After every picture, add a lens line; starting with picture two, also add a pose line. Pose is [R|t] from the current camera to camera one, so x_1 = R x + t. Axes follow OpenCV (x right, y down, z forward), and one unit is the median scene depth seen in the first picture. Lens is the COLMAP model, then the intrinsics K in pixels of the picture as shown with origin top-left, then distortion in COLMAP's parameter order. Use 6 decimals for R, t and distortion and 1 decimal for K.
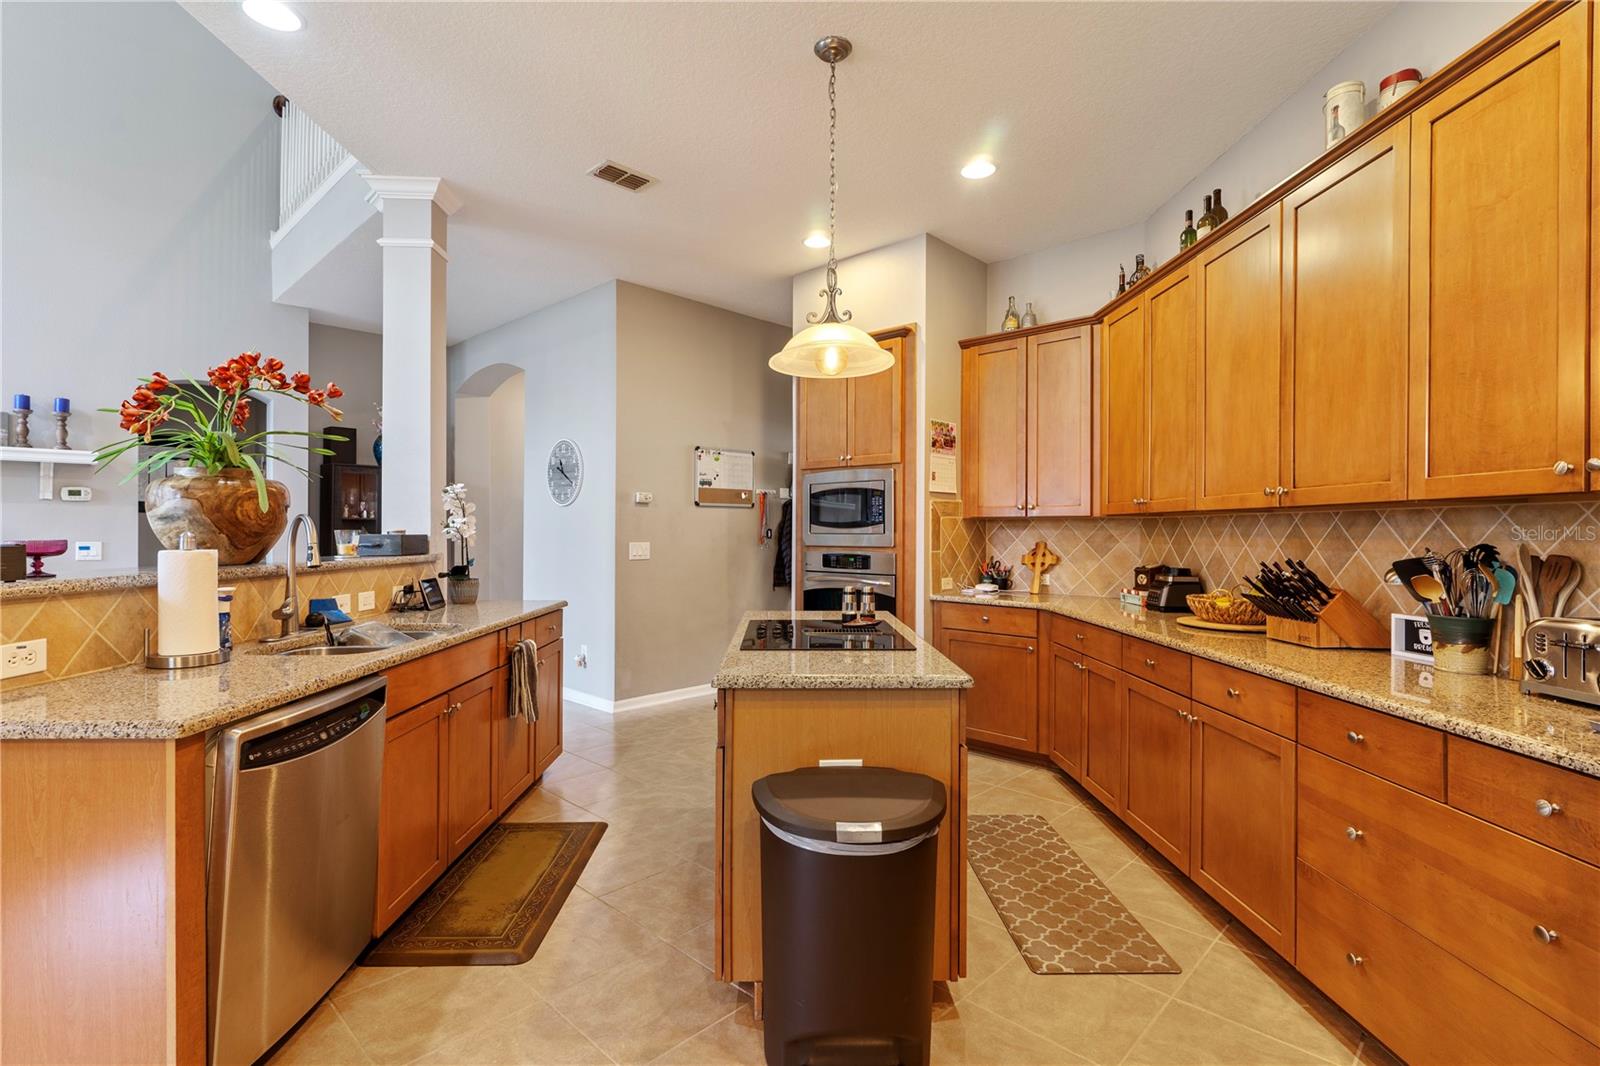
lens RADIAL K [[764.3, 0, 797.1], [0, 764.3, 524.4], [0, 0, 1]] dist [0.004837, -0.000409]
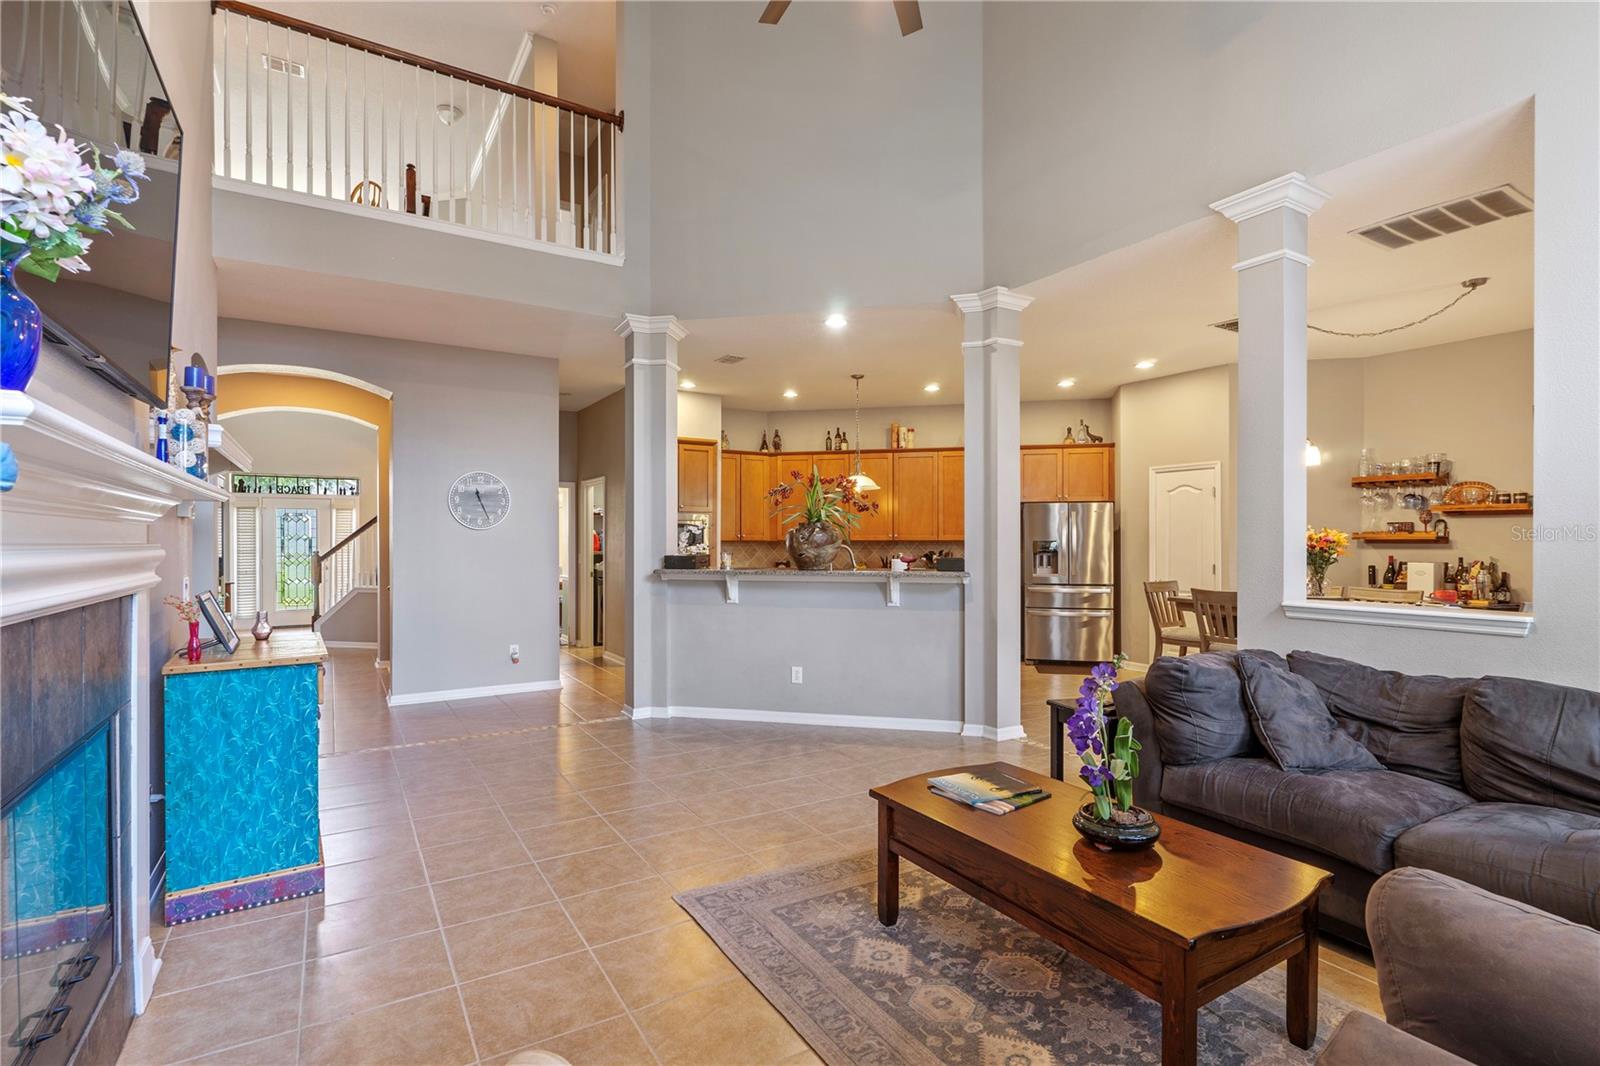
lens RADIAL K [[764.3, 0, 798.6], [0, 764.3, 539.6], [0, 0, 1]] dist [0.004837, -0.000409]
pose [[0.242254, -0.001793, 0.970211, -2.291254], [-0.007493, 0.999965, 0.003719, -0.028917], [-0.970184, -0.008171, 0.242232, 0.449243]]
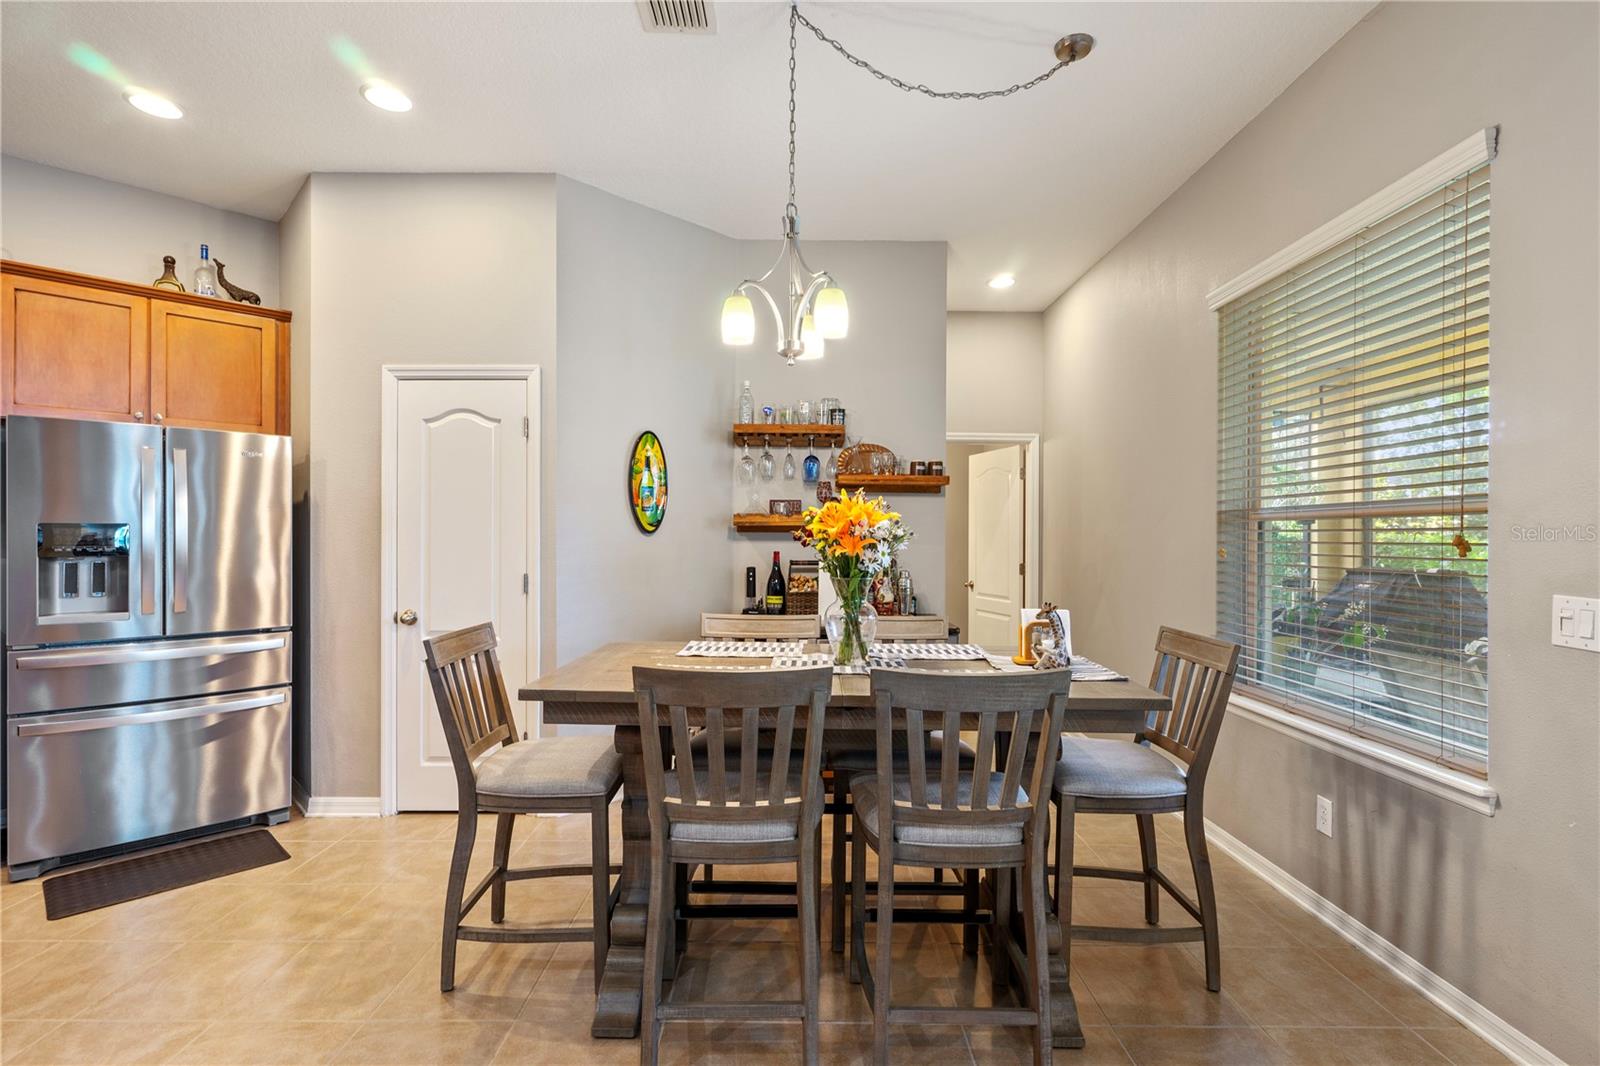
lens RADIAL K [[764.3, 0, 790.6], [0, 764.3, 530.3], [0, 0, 1]] dist [0.004837, -0.000409]
pose [[-0.700059, 0.001796, 0.714083, -0.883970], [-0.010150, 0.999871, -0.012466, -0.010581], [-0.714013, -0.015975, -0.699950, 0.309679]]
